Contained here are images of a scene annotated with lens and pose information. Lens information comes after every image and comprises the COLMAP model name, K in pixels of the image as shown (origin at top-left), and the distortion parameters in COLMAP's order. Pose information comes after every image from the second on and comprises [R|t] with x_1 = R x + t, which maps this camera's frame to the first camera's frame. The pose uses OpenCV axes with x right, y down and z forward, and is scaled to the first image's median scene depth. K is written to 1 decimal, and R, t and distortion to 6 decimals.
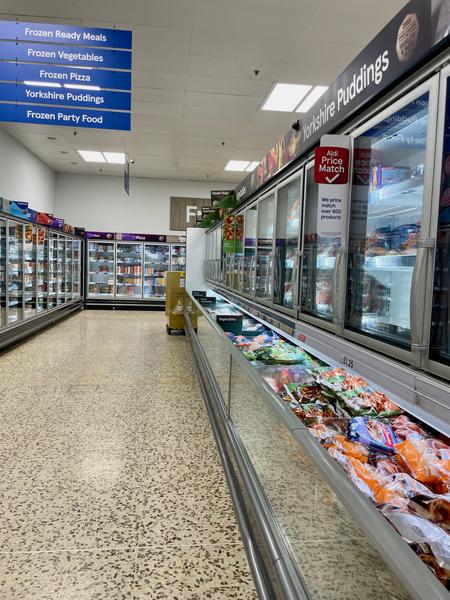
lens RADIAL K [[465.2, 0, 224.8], [0, 465.2, 300.1], [0, 0, 1]] dist [0.001374, 0.000171]
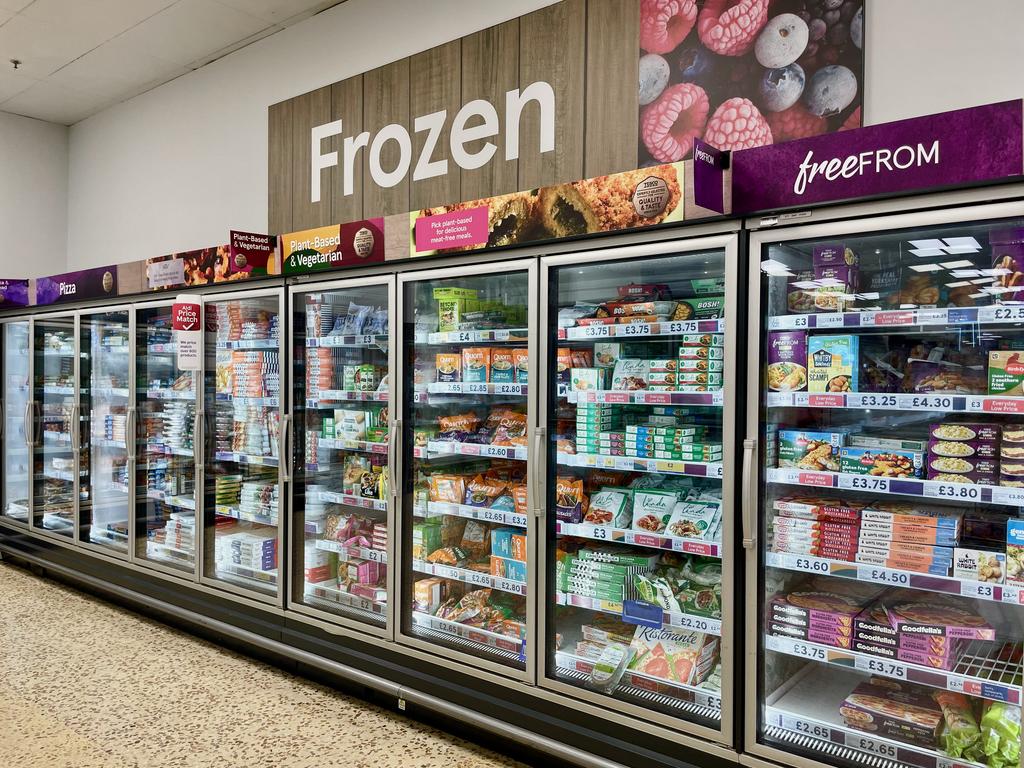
lens RADIAL K [[793.9, 0, 512.4], [0, 793.9, 382.5], [0, 0, 1]] dist [0.001374, 0.000171]
pose [[0.693532, -0.015938, -0.720250, 0.248085], [-0.041180, 0.997244, -0.061721, -0.065048], [0.719248, 0.072465, 0.690964, 0.818966]]
